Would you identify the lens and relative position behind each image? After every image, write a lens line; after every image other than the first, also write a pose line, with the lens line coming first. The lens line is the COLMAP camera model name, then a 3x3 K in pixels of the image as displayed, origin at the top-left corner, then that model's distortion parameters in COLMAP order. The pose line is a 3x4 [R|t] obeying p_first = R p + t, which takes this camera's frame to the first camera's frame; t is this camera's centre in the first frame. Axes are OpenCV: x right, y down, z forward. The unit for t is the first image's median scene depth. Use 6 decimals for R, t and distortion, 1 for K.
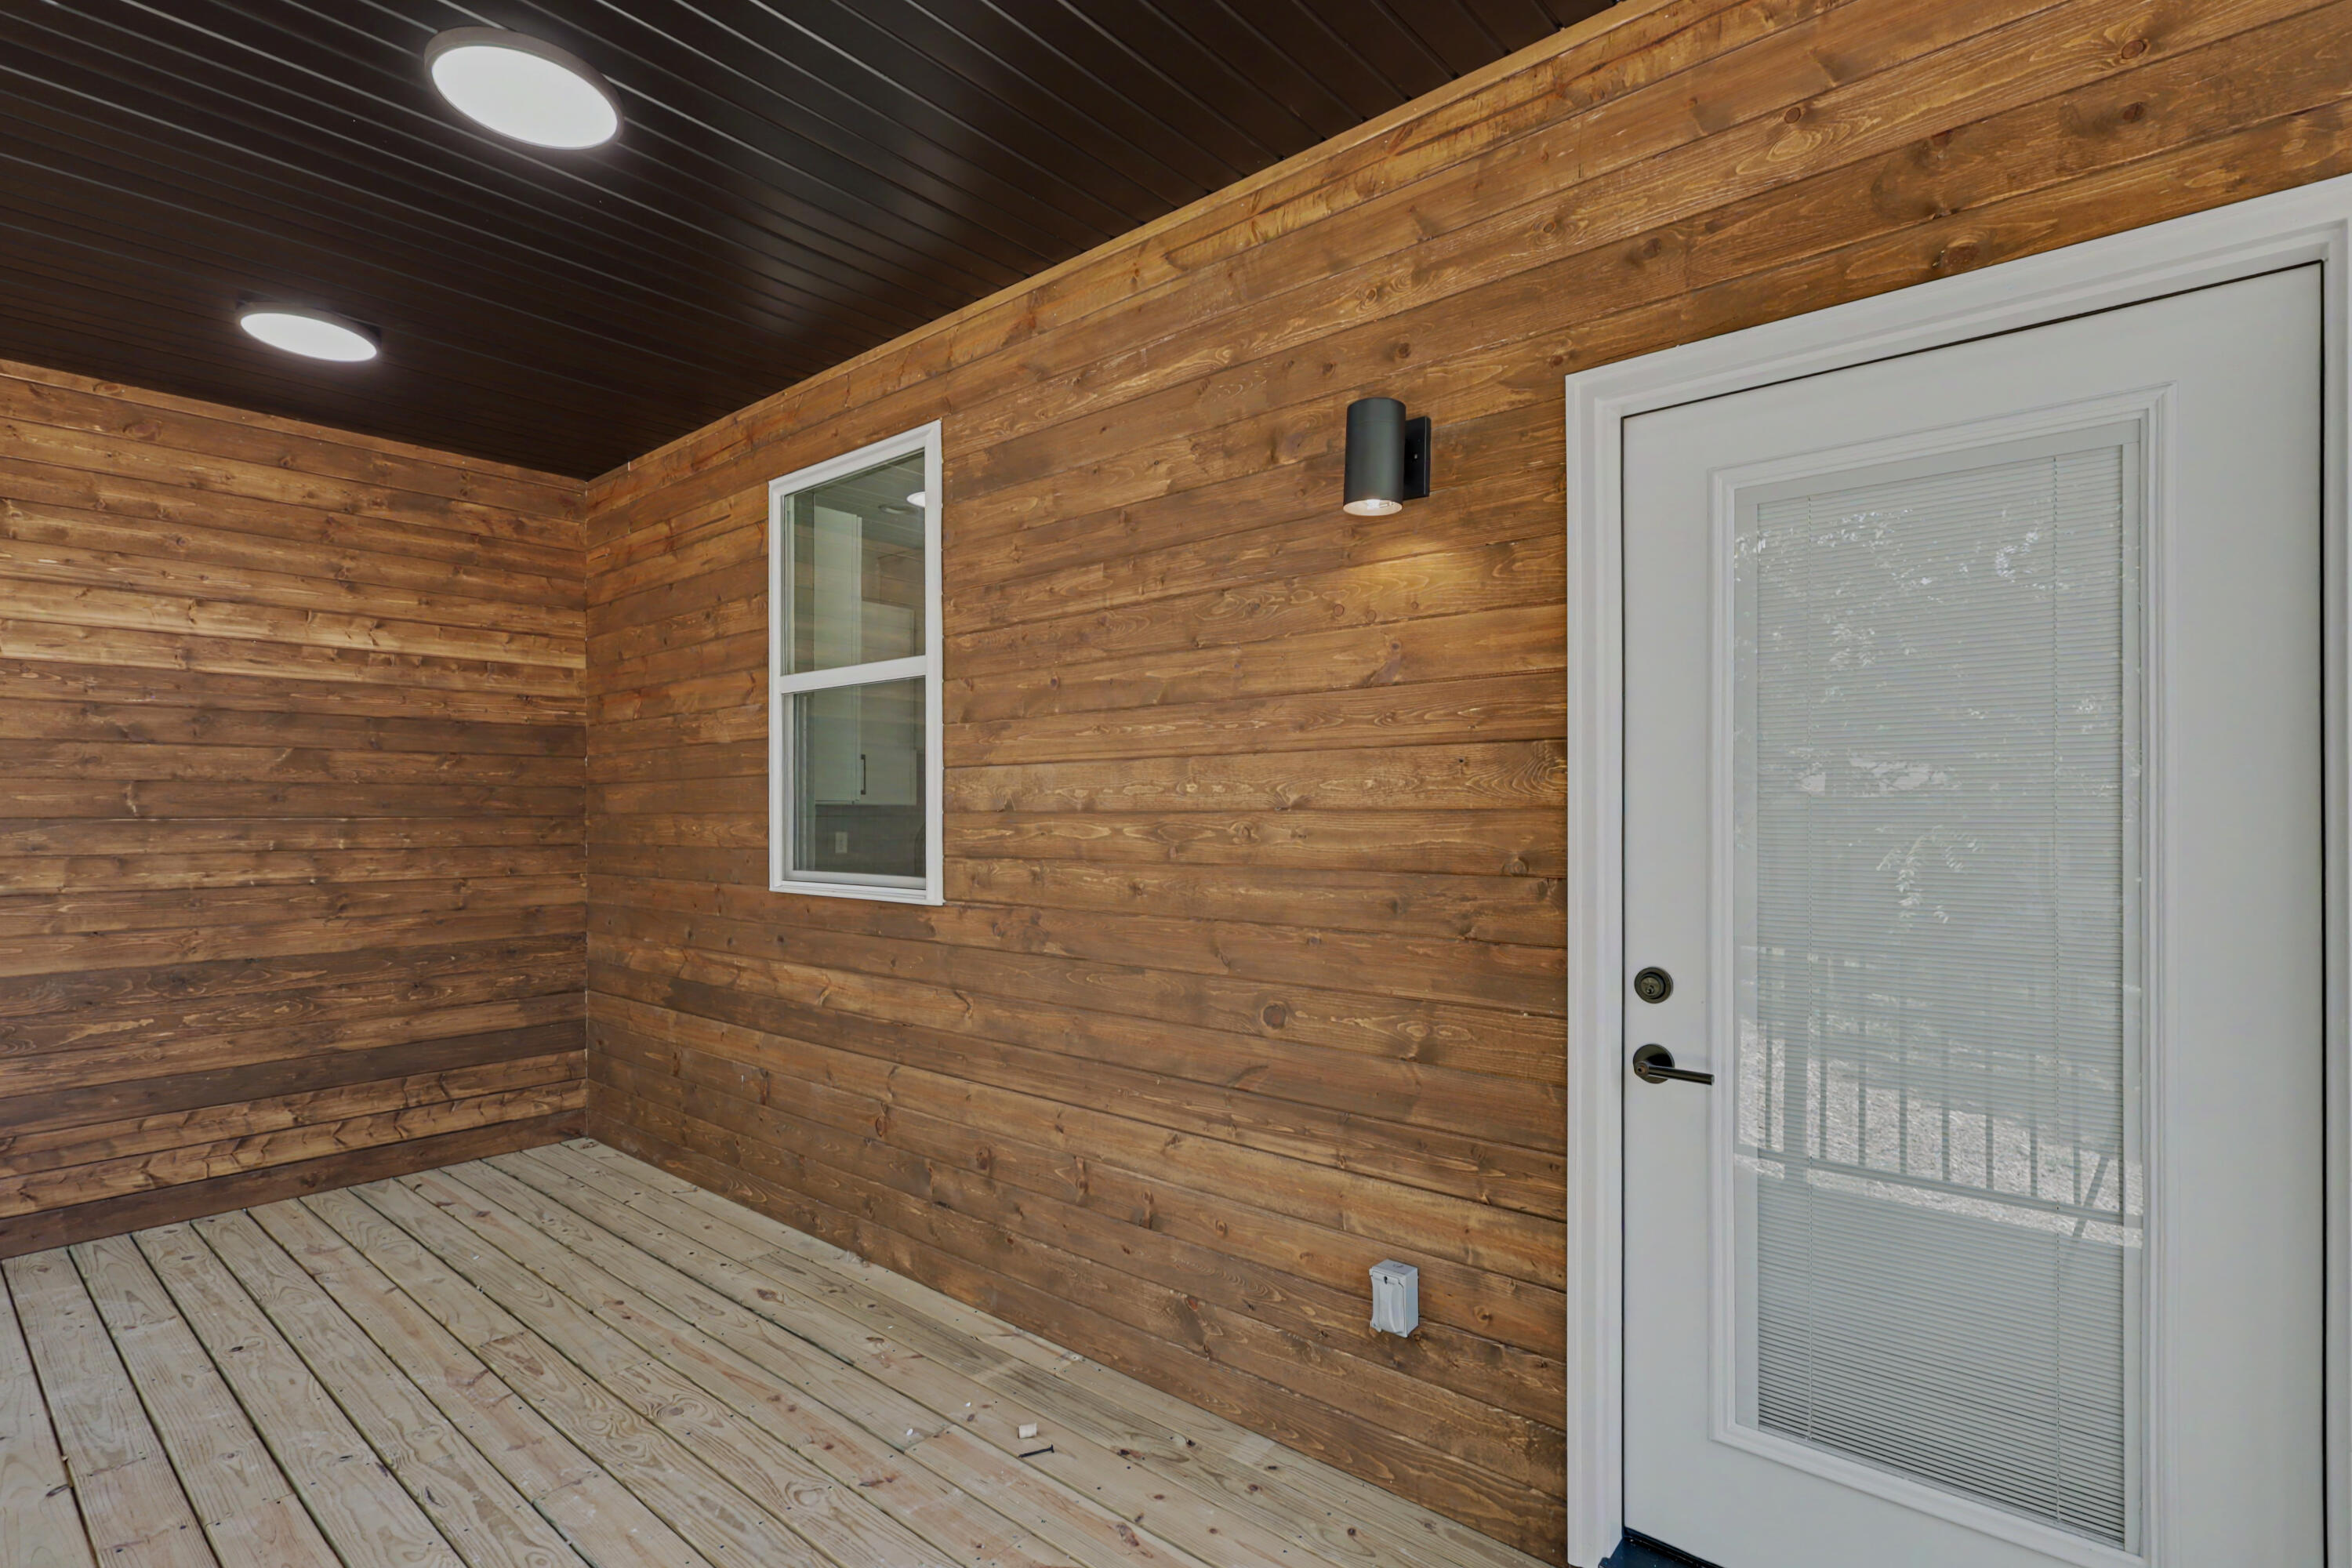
lens RADIAL K [[1119.1, 0, 1176.4], [0, 1119.1, 810.5], [0, 0, 1]] dist [-0.004641, -0.000053]
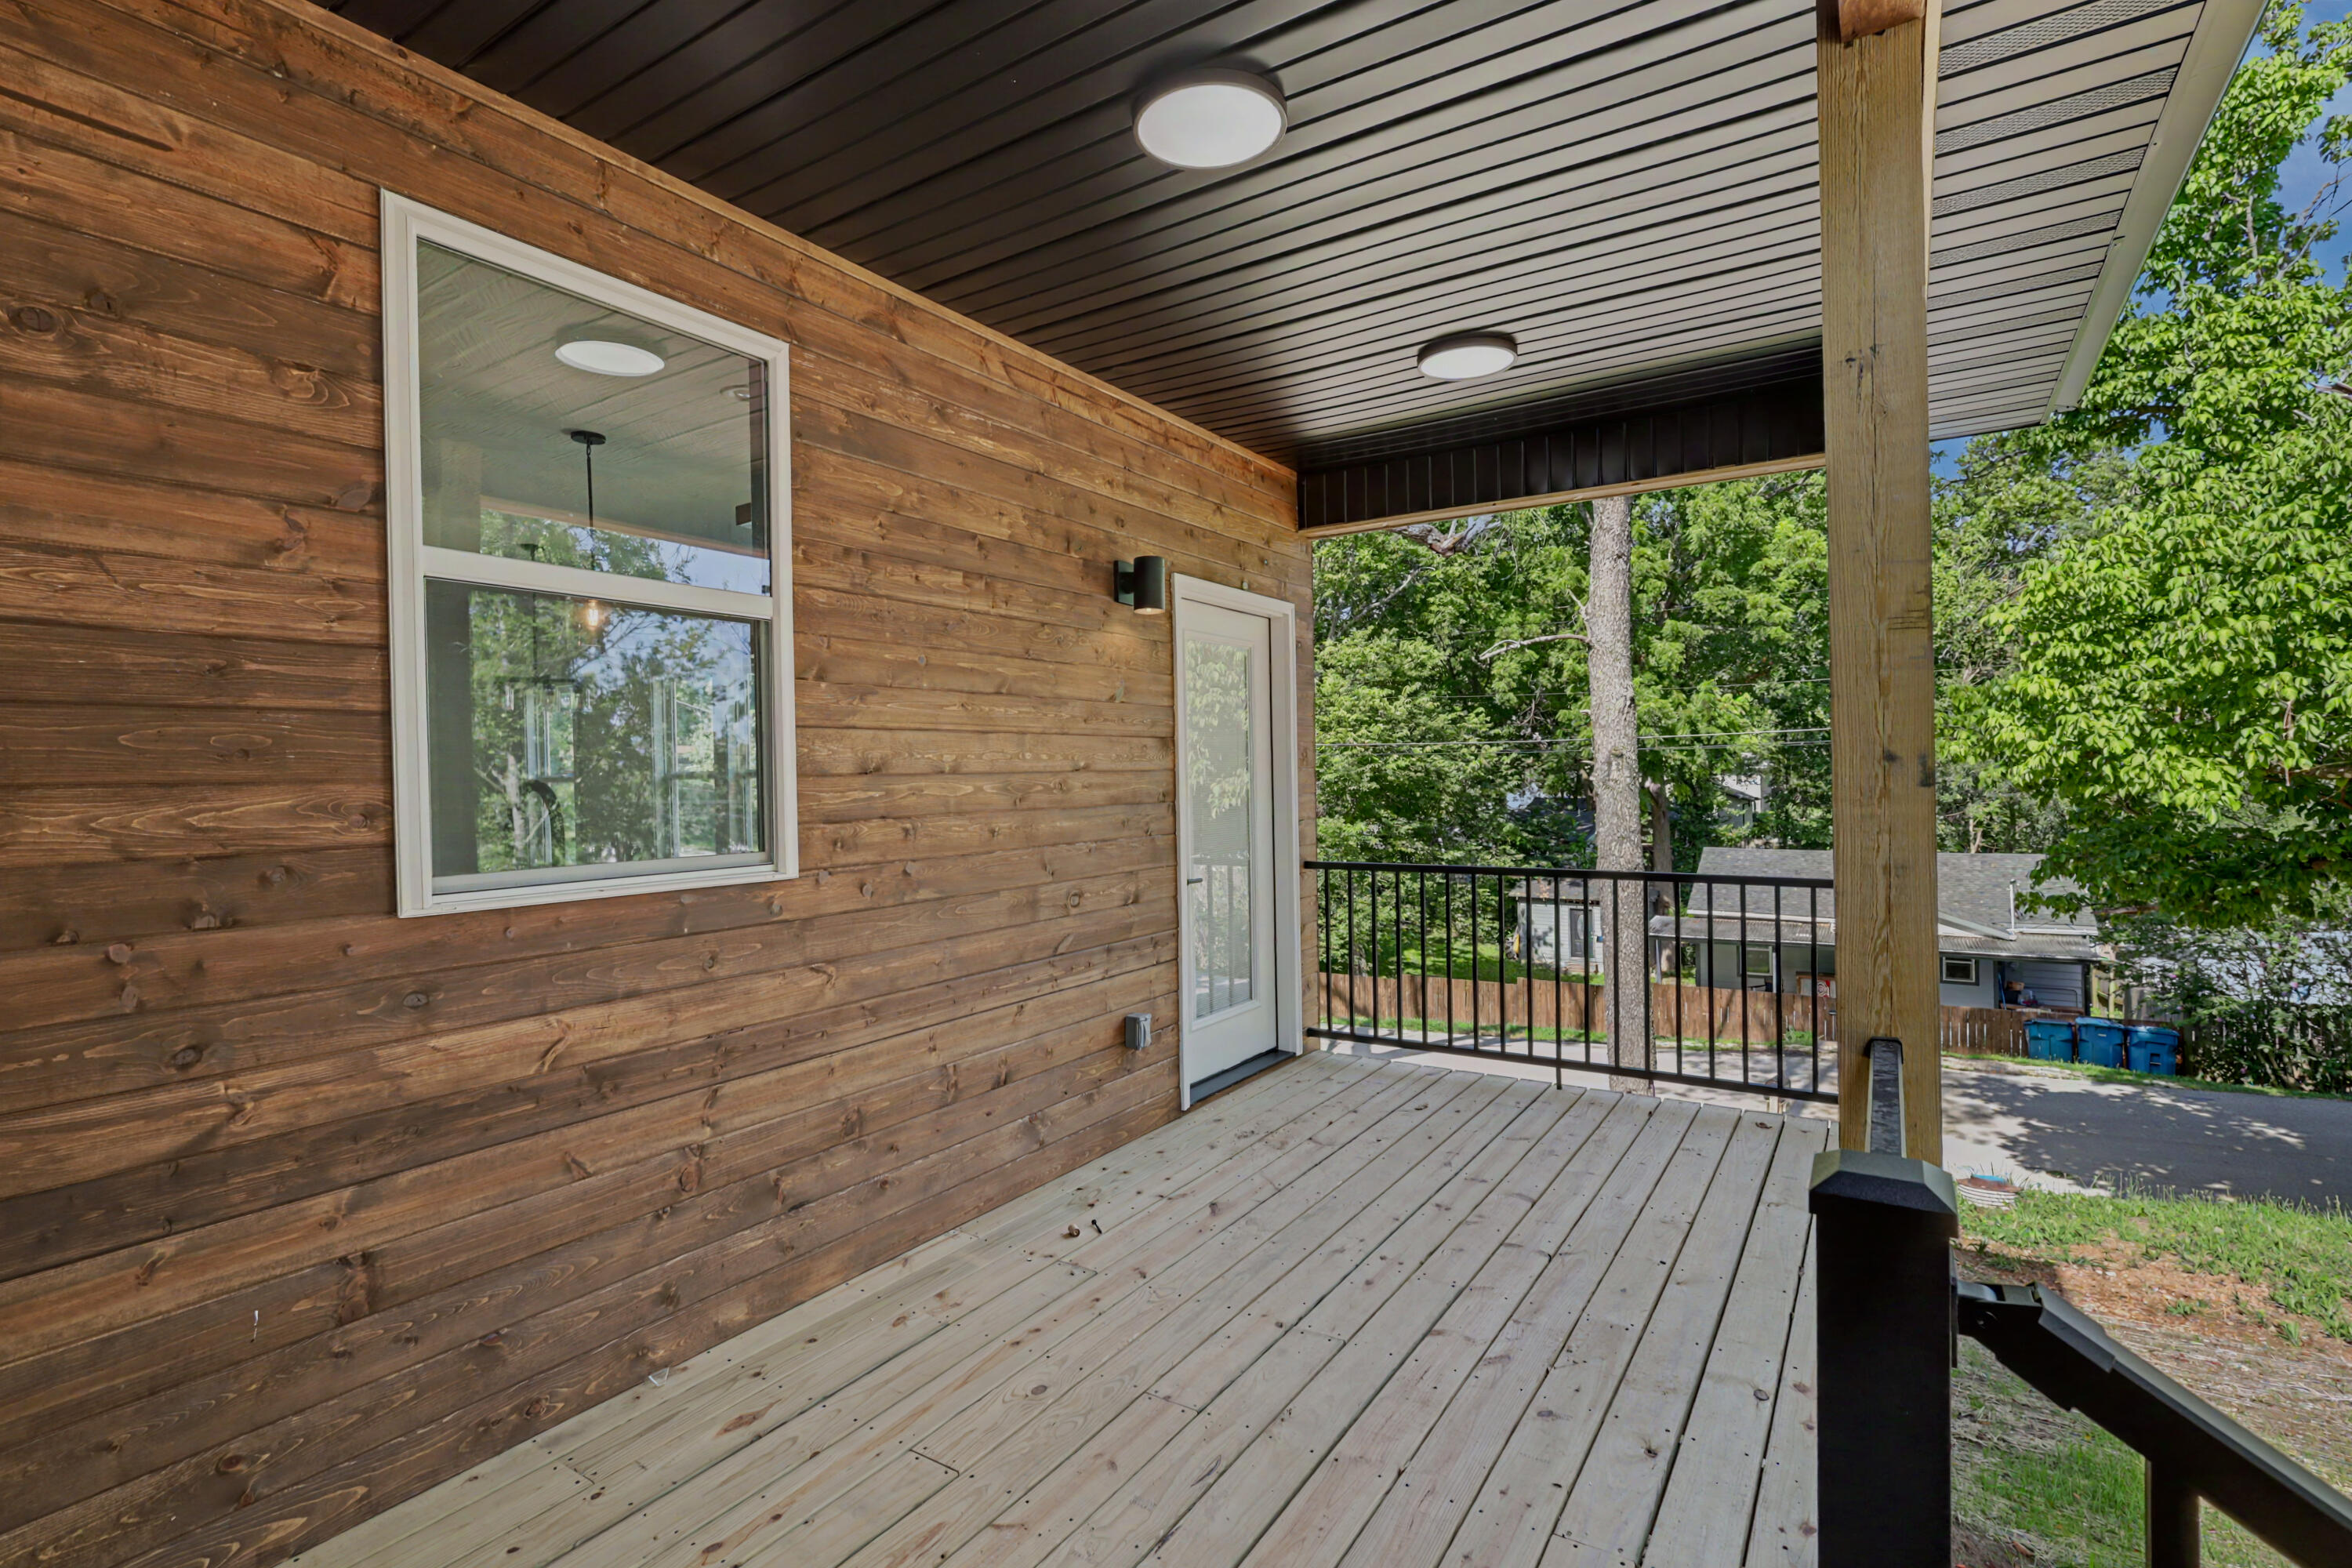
lens RADIAL K [[1120.8, 0, 1170.7], [0, 1120.8, 774.4], [0, 0, 1]] dist [0.001209, 0.000095]
pose [[-0.125518, 0.002020, 0.992089, -1.287742], [0.012395, 0.999923, -0.000468, 0.005657], [-0.992014, 0.012238, -0.125534, 0.904185]]
